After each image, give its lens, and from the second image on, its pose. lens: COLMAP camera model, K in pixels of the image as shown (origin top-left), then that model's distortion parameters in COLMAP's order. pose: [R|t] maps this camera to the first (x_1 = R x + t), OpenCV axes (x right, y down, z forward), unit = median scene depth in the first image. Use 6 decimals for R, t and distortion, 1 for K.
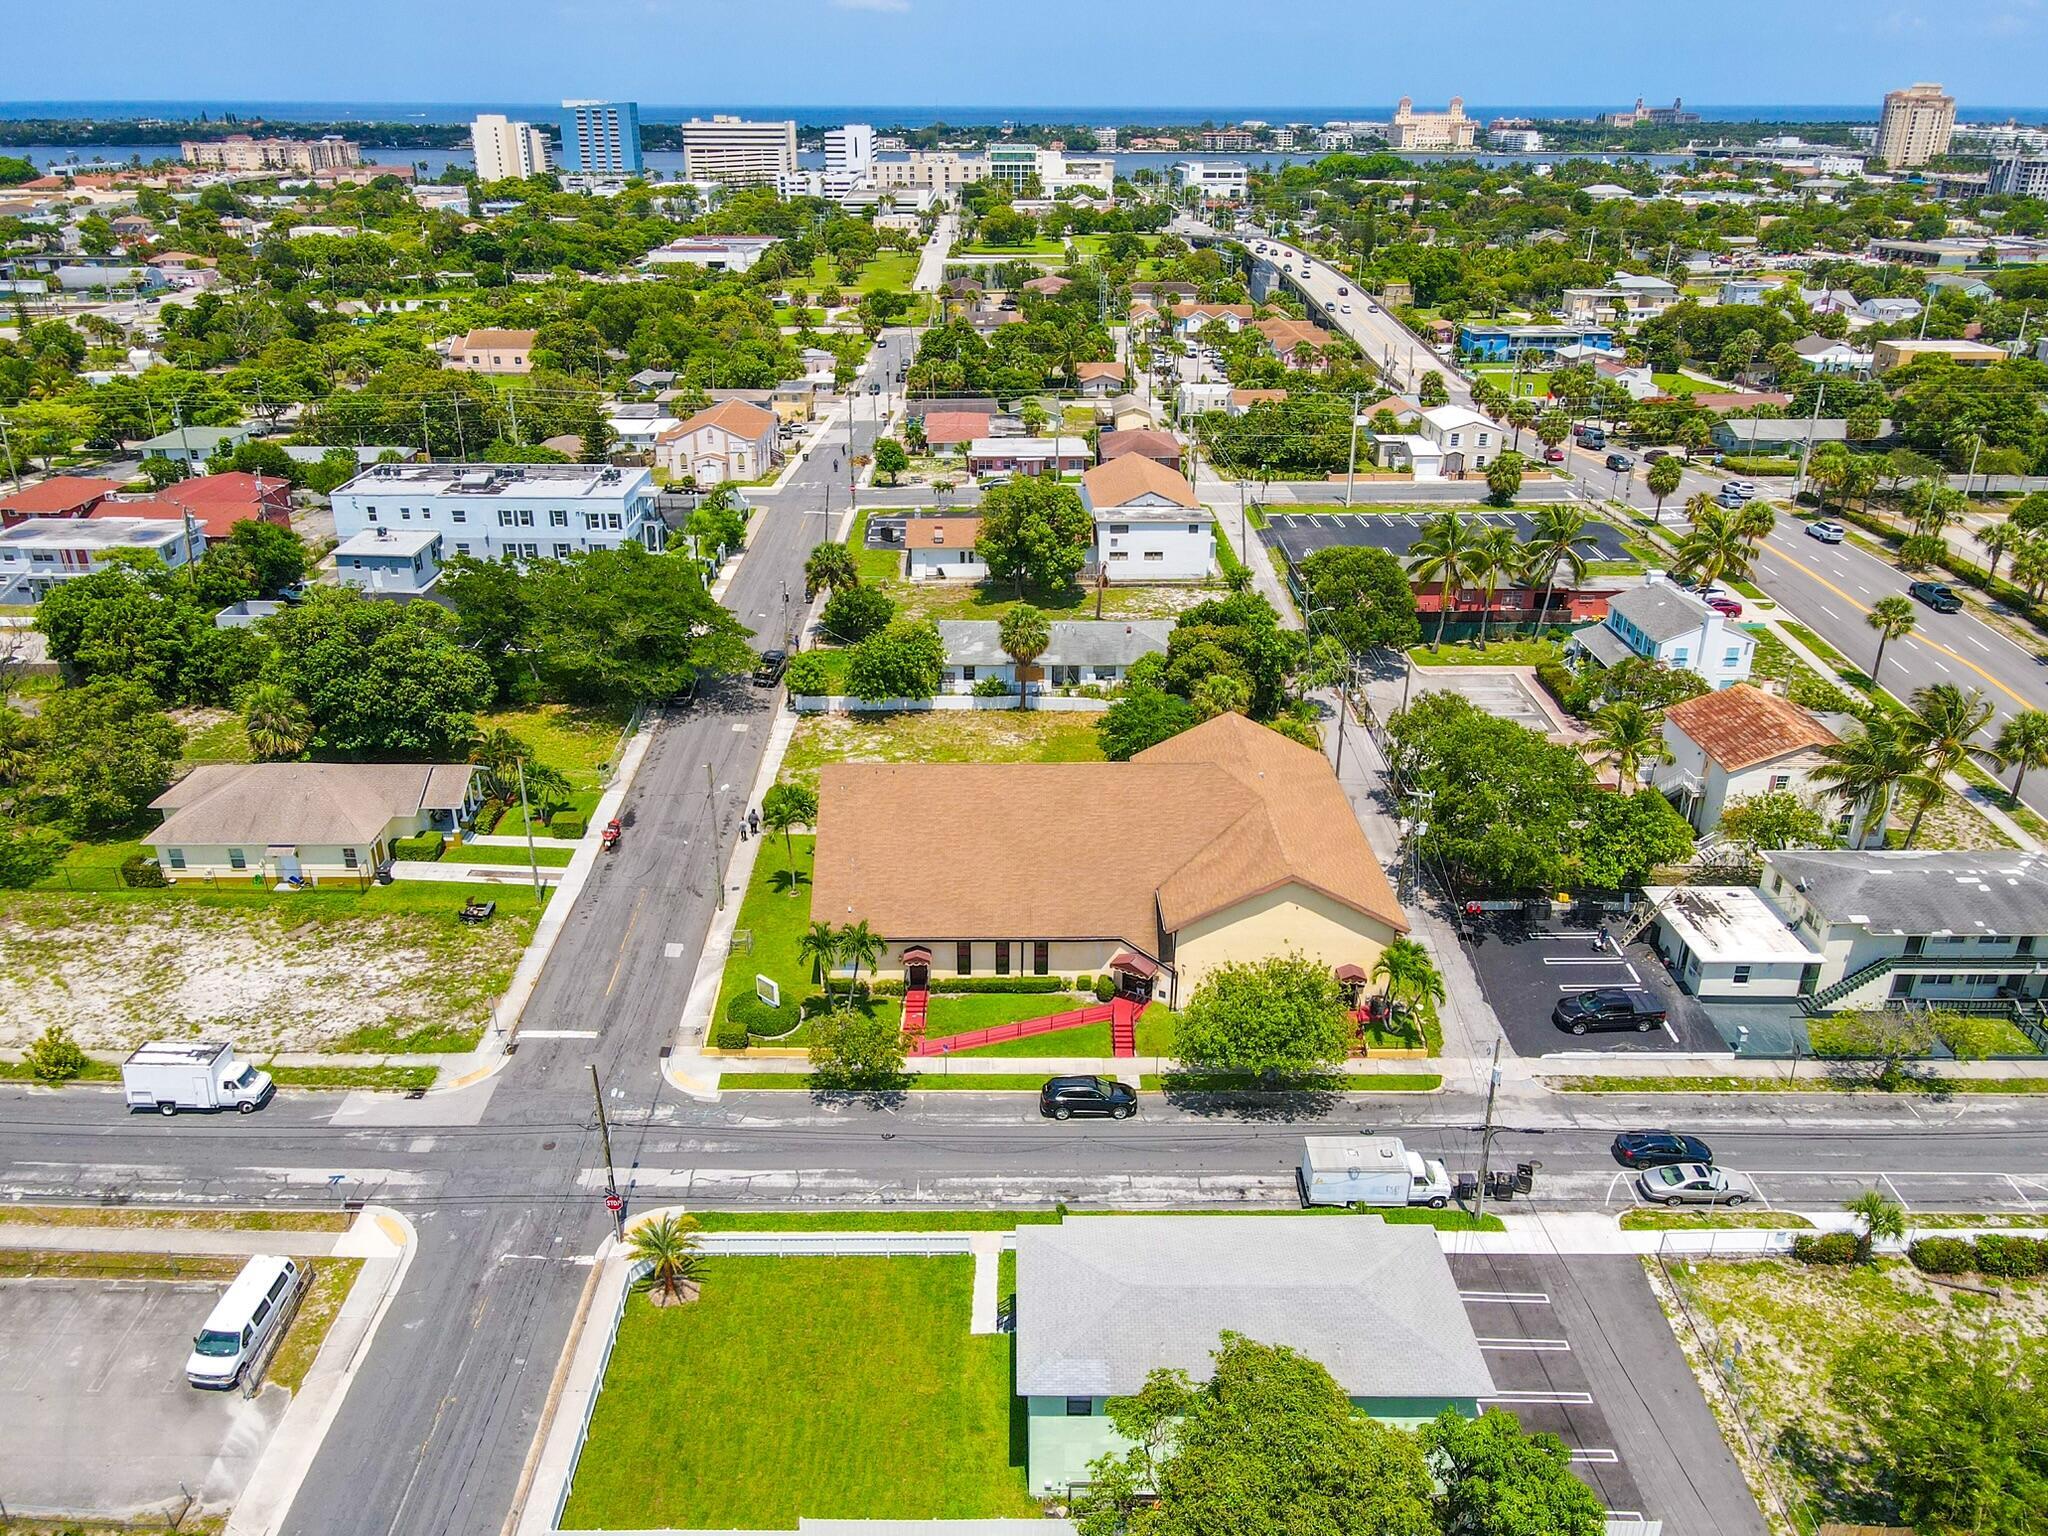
lens RADIAL K [[1499.9, 0, 1009.5], [0, 1499.9, 758.4], [0, 0, 1]] dist [-0.010815, 0.034536]
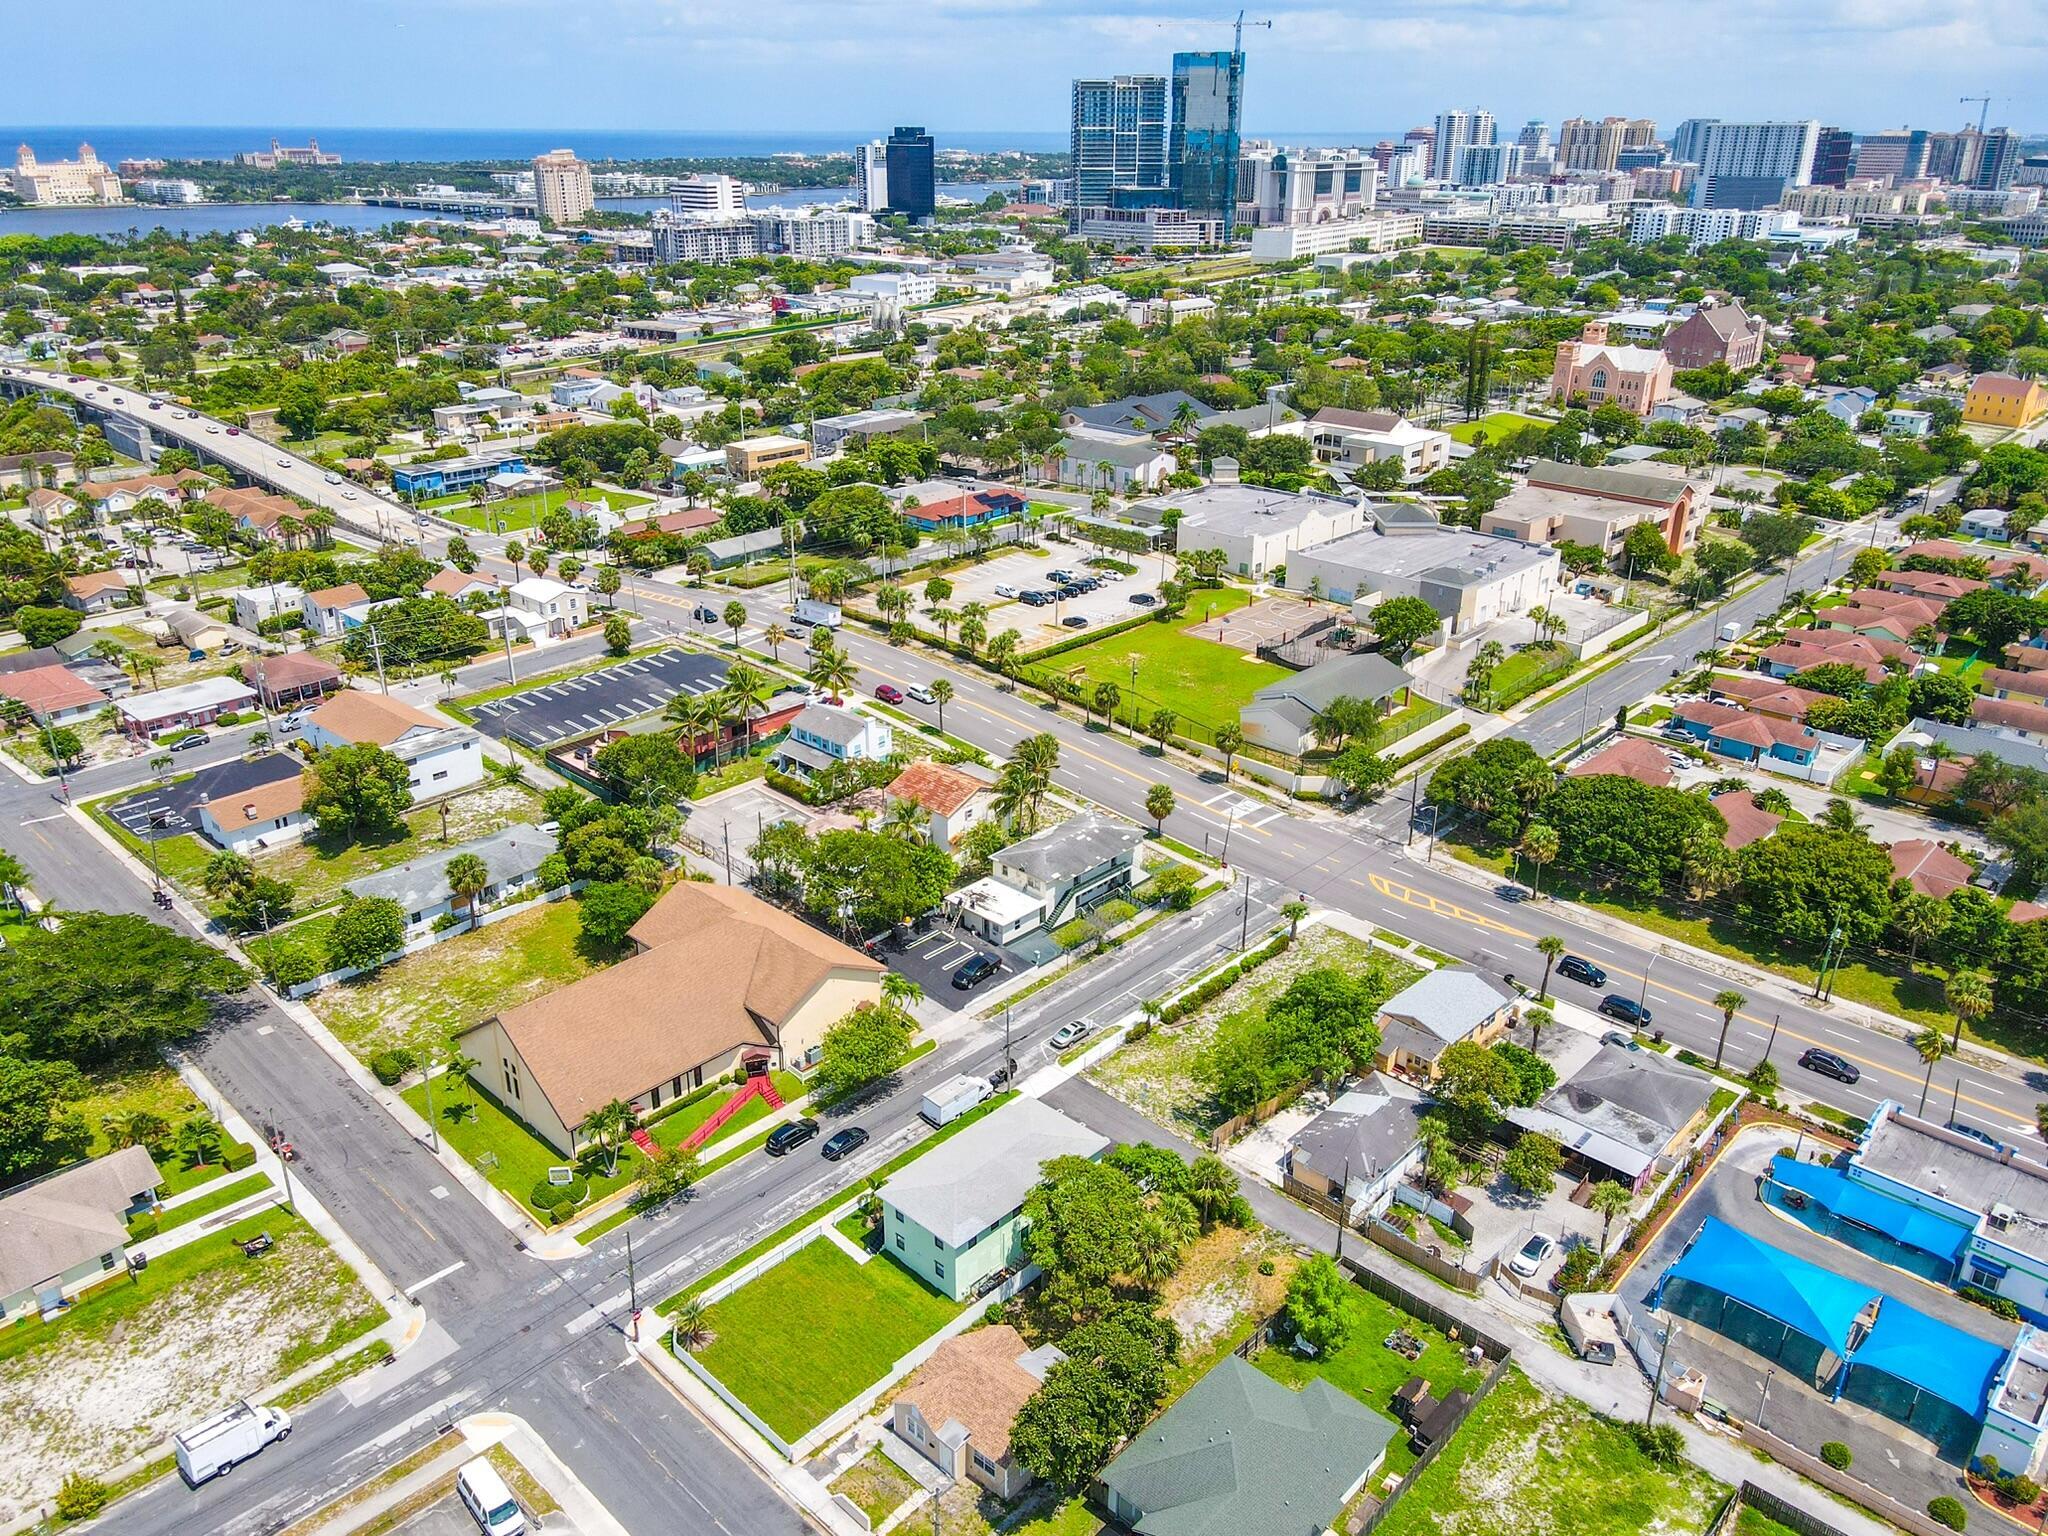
lens RADIAL K [[1482.6, 0, 1024.0], [0, 1482.6, 768.0], [0, 0, 1]] dist [0.009889, 0.005496]
pose [[0.690258, -0.280960, 0.666788, -0.635584], [0.286930, 0.952265, 0.104220, -0.216290], [-0.664241, 0.119383, 0.737924, -0.352858]]
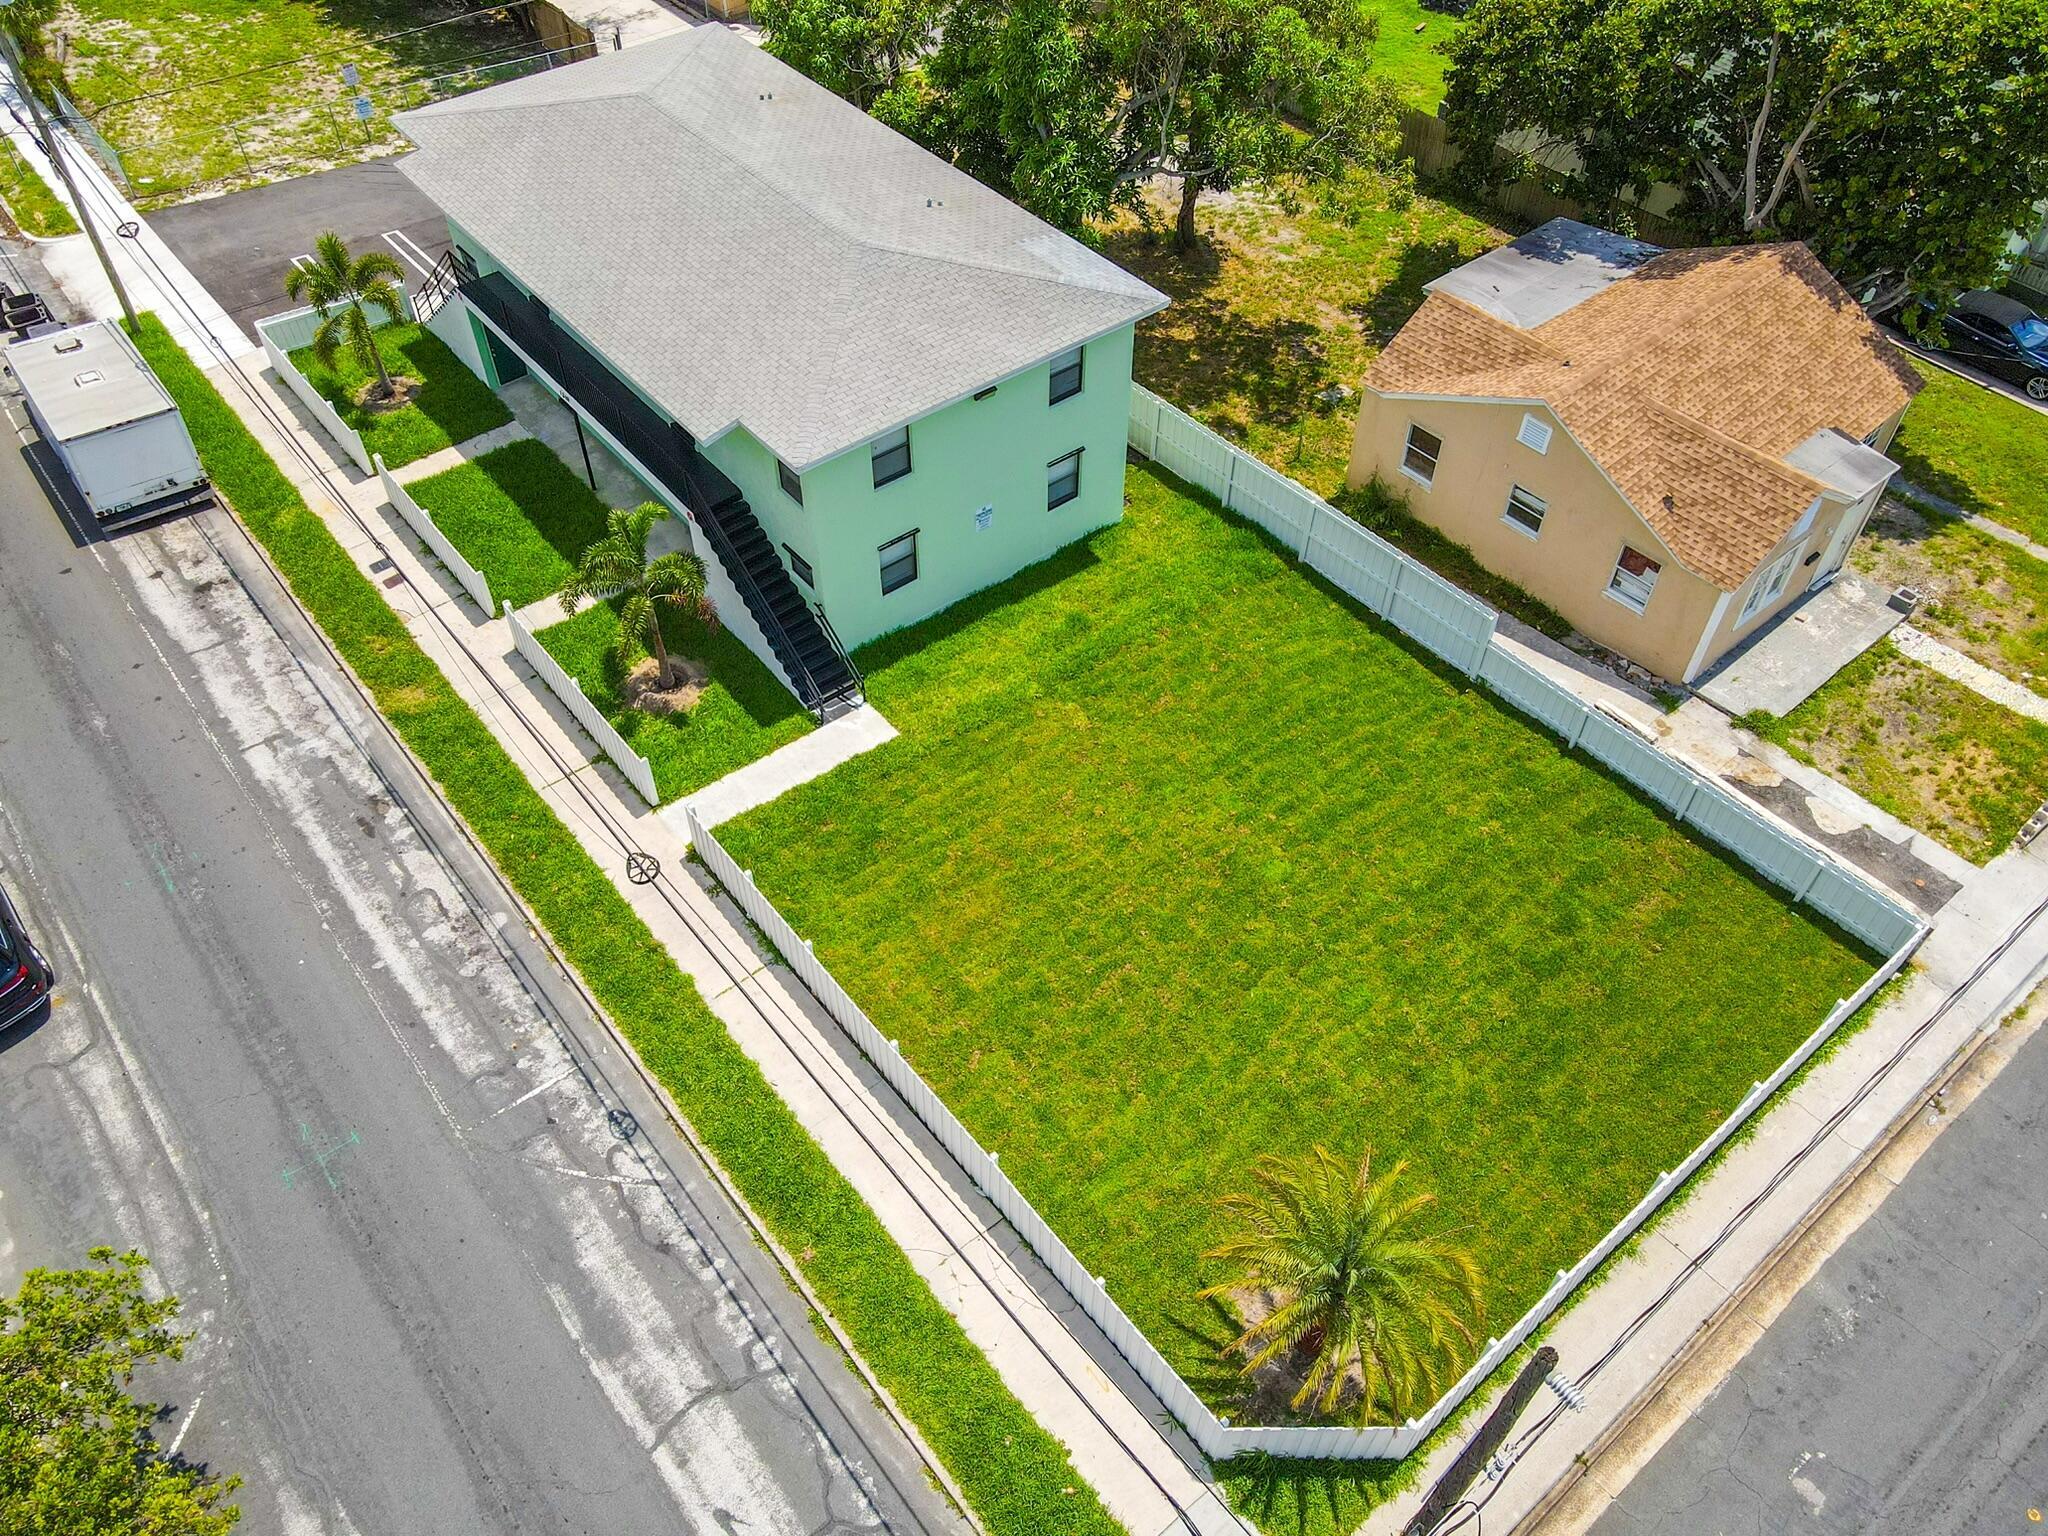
lens RADIAL K [[1499.9, 0, 1009.5], [0, 1499.9, 758.4], [0, 0, 1]] dist [-0.010815, 0.034536]
pose [[-0.626441, -0.578761, 0.522118, -0.195204], [0.302860, 0.436481, 0.847207, 0.004269], [-0.718225, 0.688855, -0.098146, 0.686899]]
